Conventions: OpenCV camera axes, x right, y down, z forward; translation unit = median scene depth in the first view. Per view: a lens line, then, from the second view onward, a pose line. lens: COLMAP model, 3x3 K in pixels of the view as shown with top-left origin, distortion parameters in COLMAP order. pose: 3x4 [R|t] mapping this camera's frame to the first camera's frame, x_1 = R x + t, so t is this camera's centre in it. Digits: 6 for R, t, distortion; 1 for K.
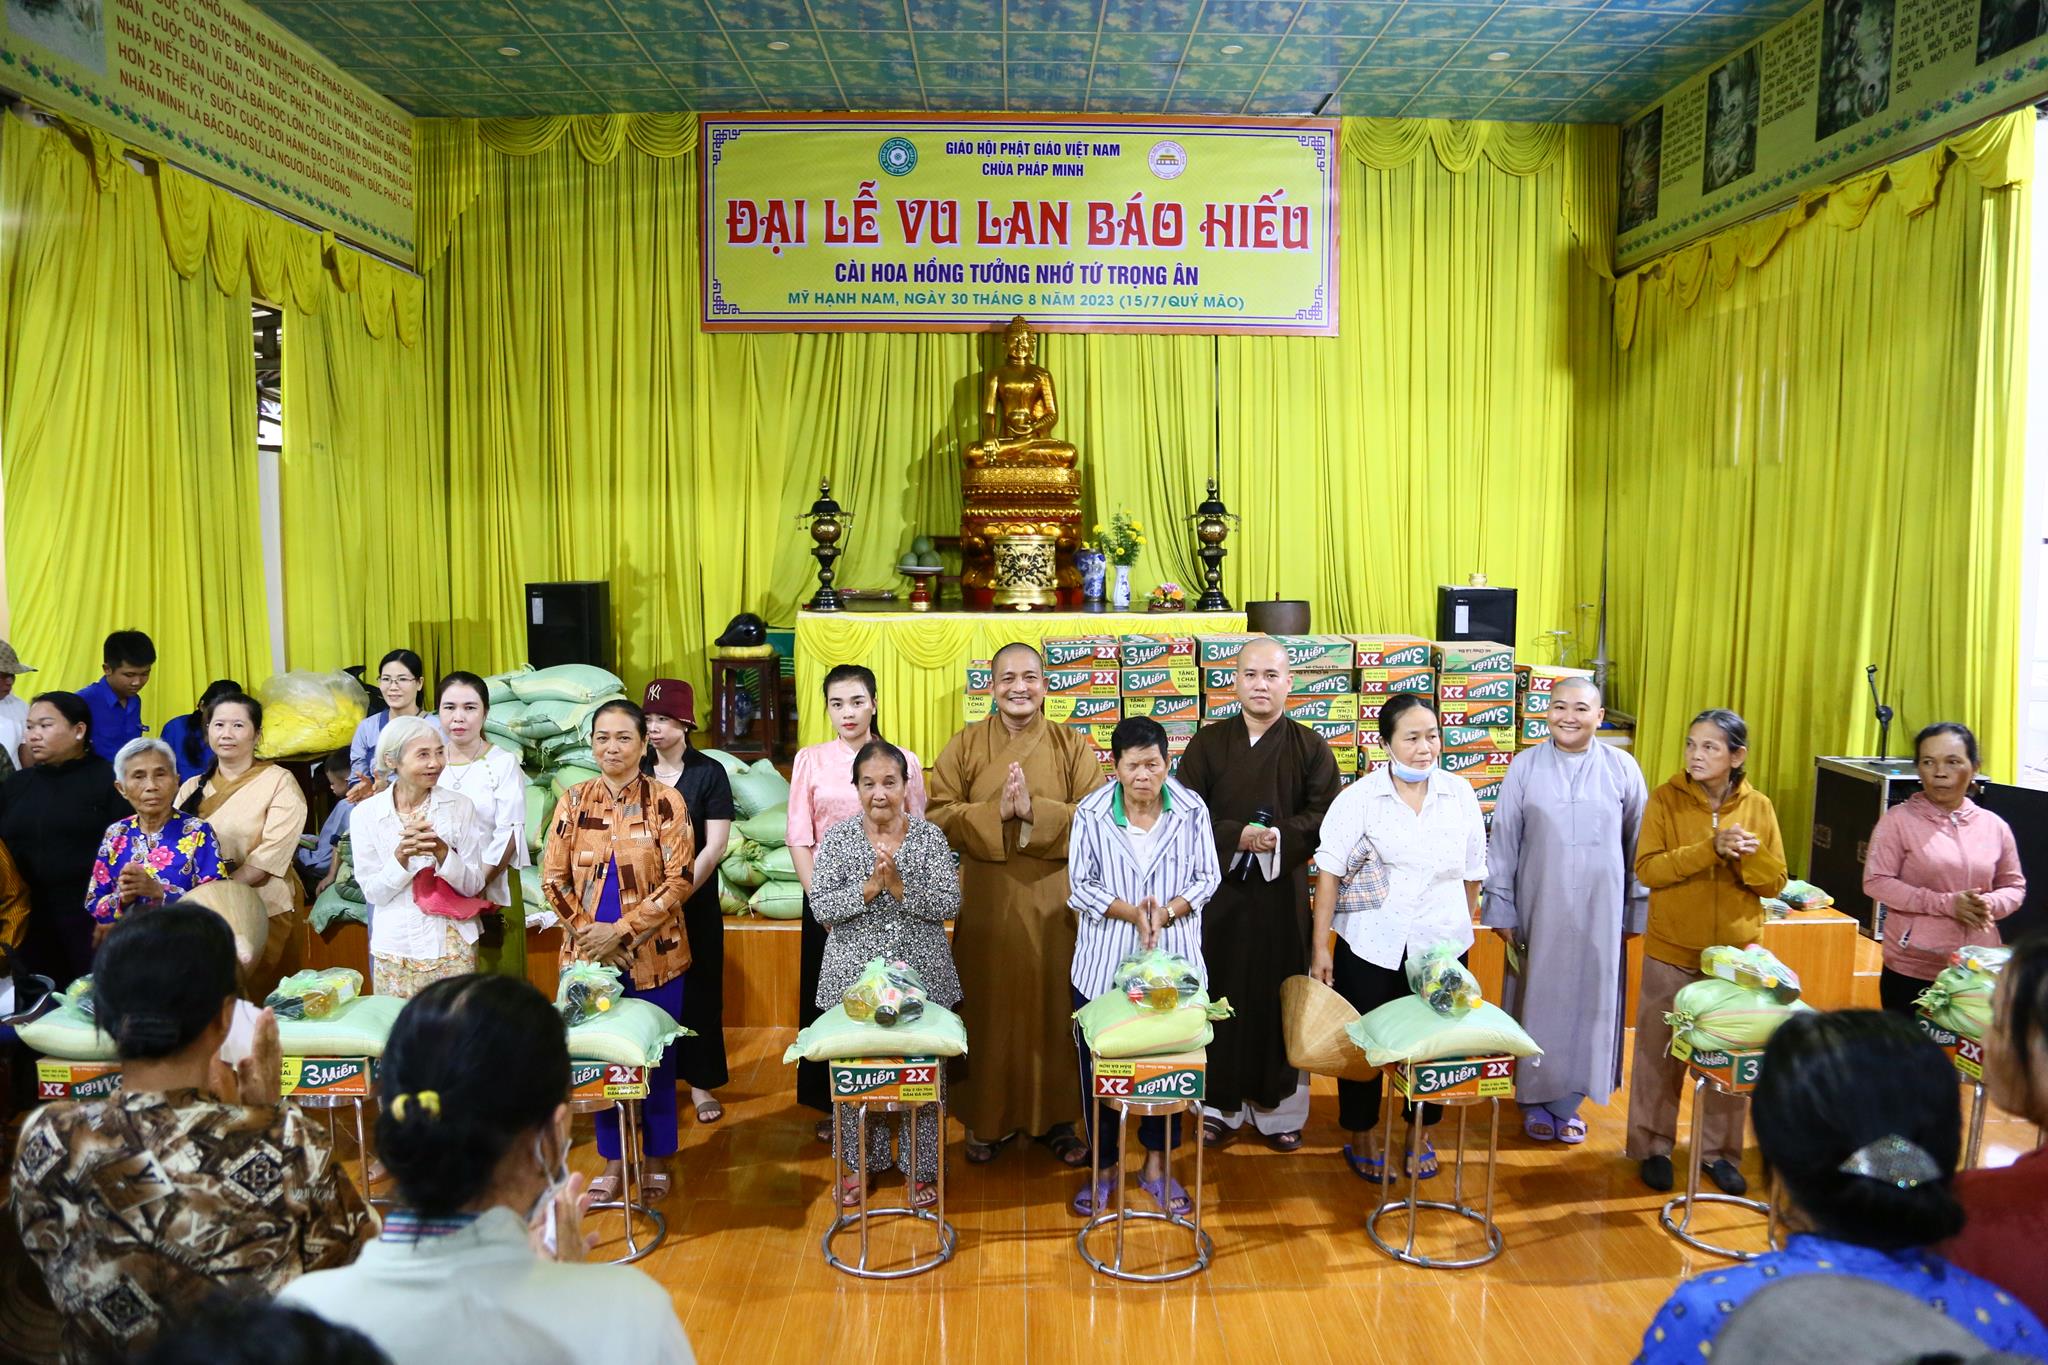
lens RADIAL K [[1404.5, 0, 1020.1], [0, 1404.5, 680.2], [0, 0, 1]] dist [-0.120684, 0.072543]
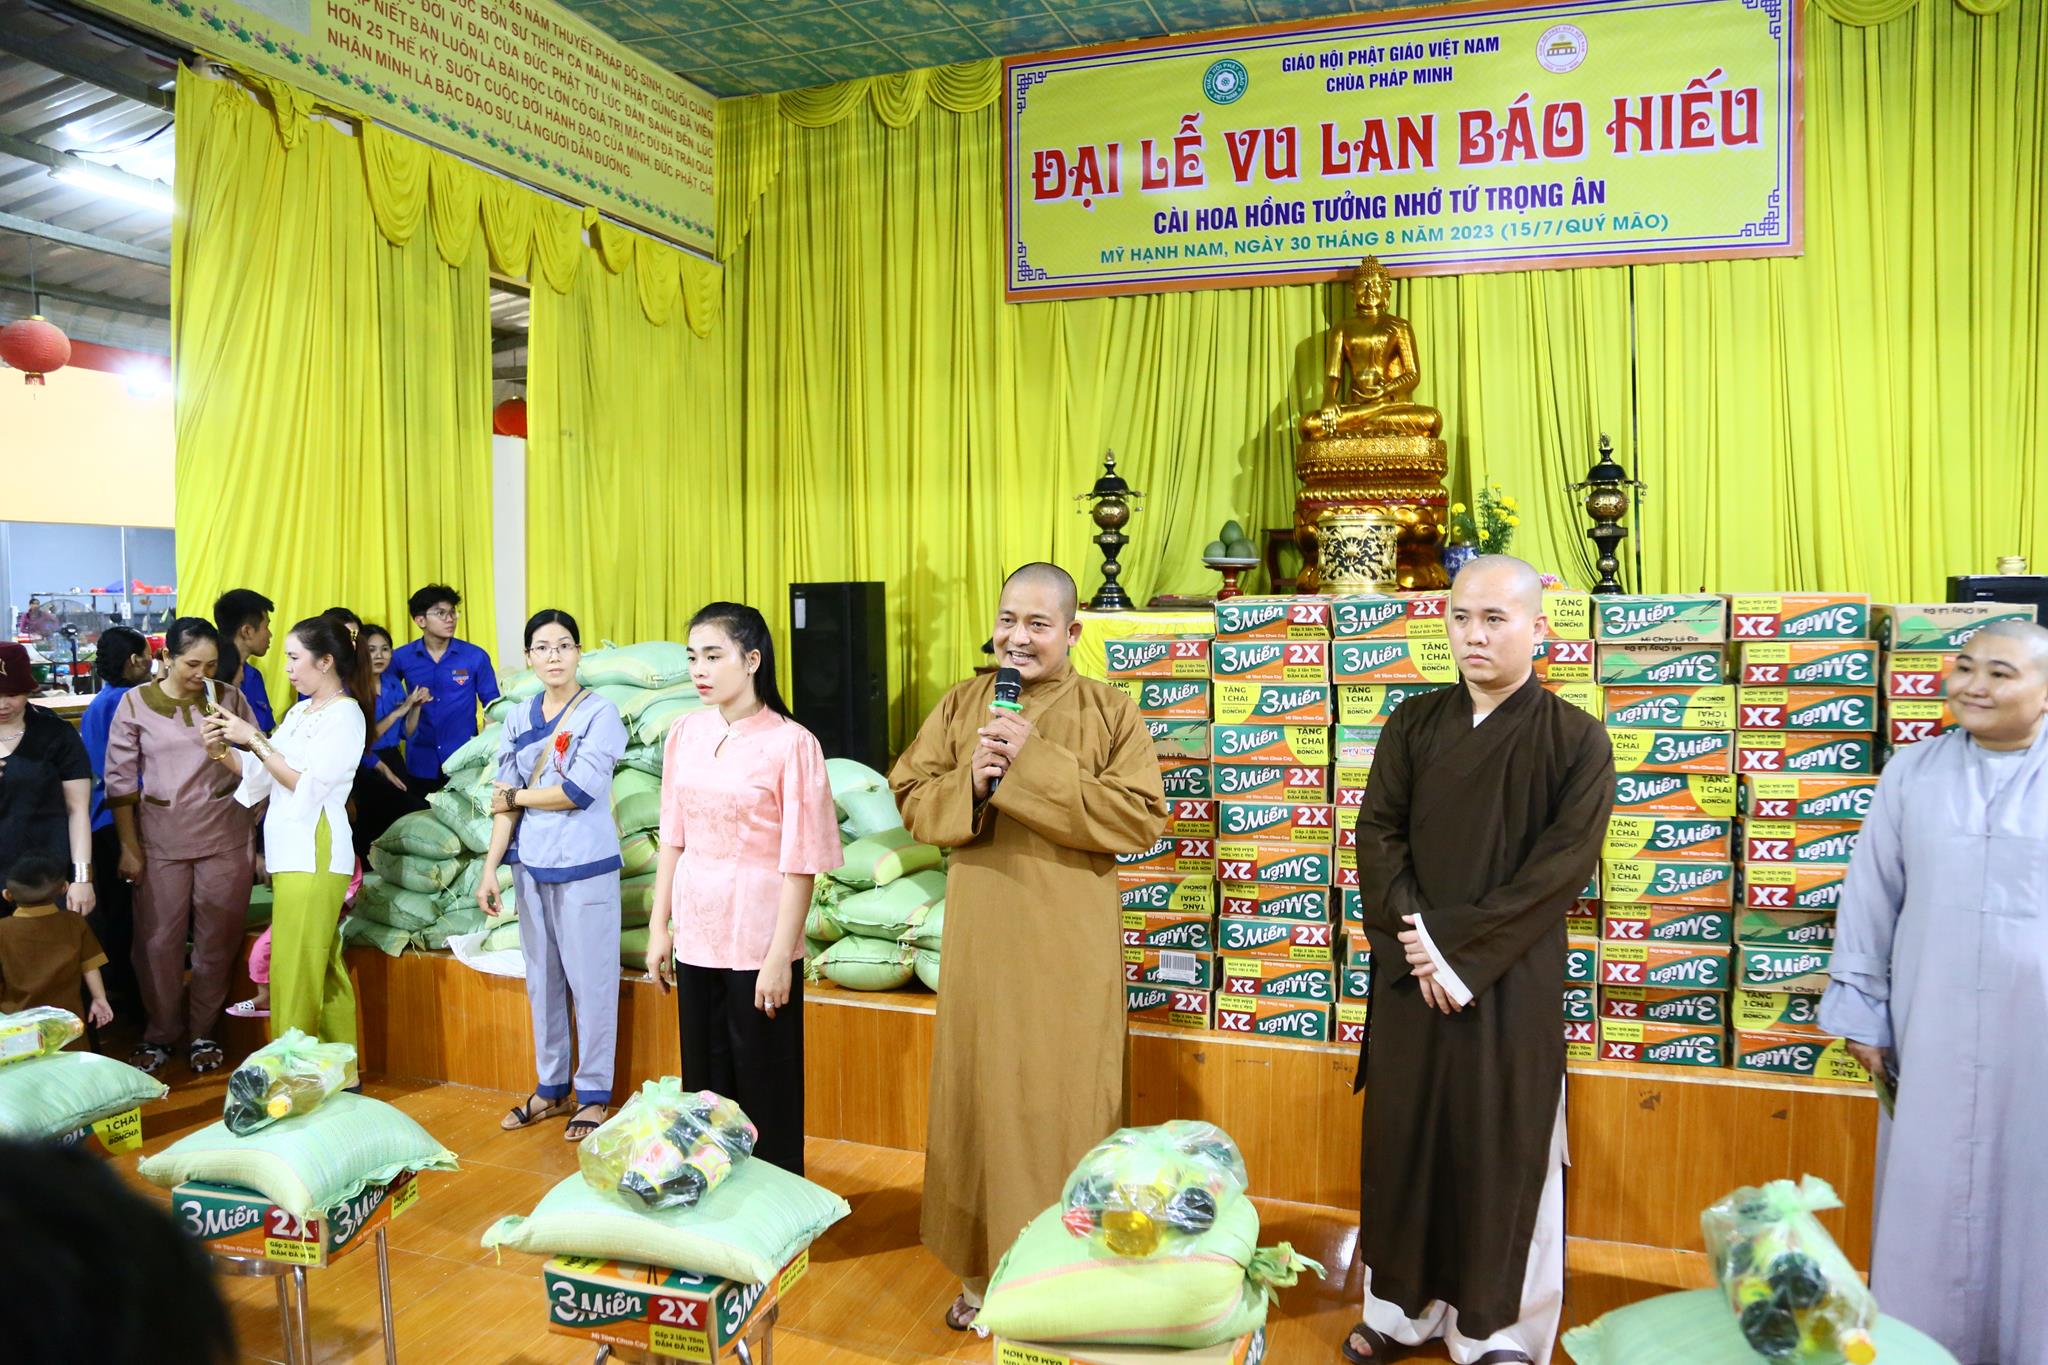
lens RADIAL K [[1404.5, 0, 1027.2], [0, 1404.5, 672.6], [0, 0, 1]] dist [-0.120684, 0.072543]
pose [[0.943529, 0.010713, -0.331117, 0.088442], [-0.025639, 0.998841, -0.040740, 0.021047], [0.330297, 0.046929, 0.942710, 0.207434]]
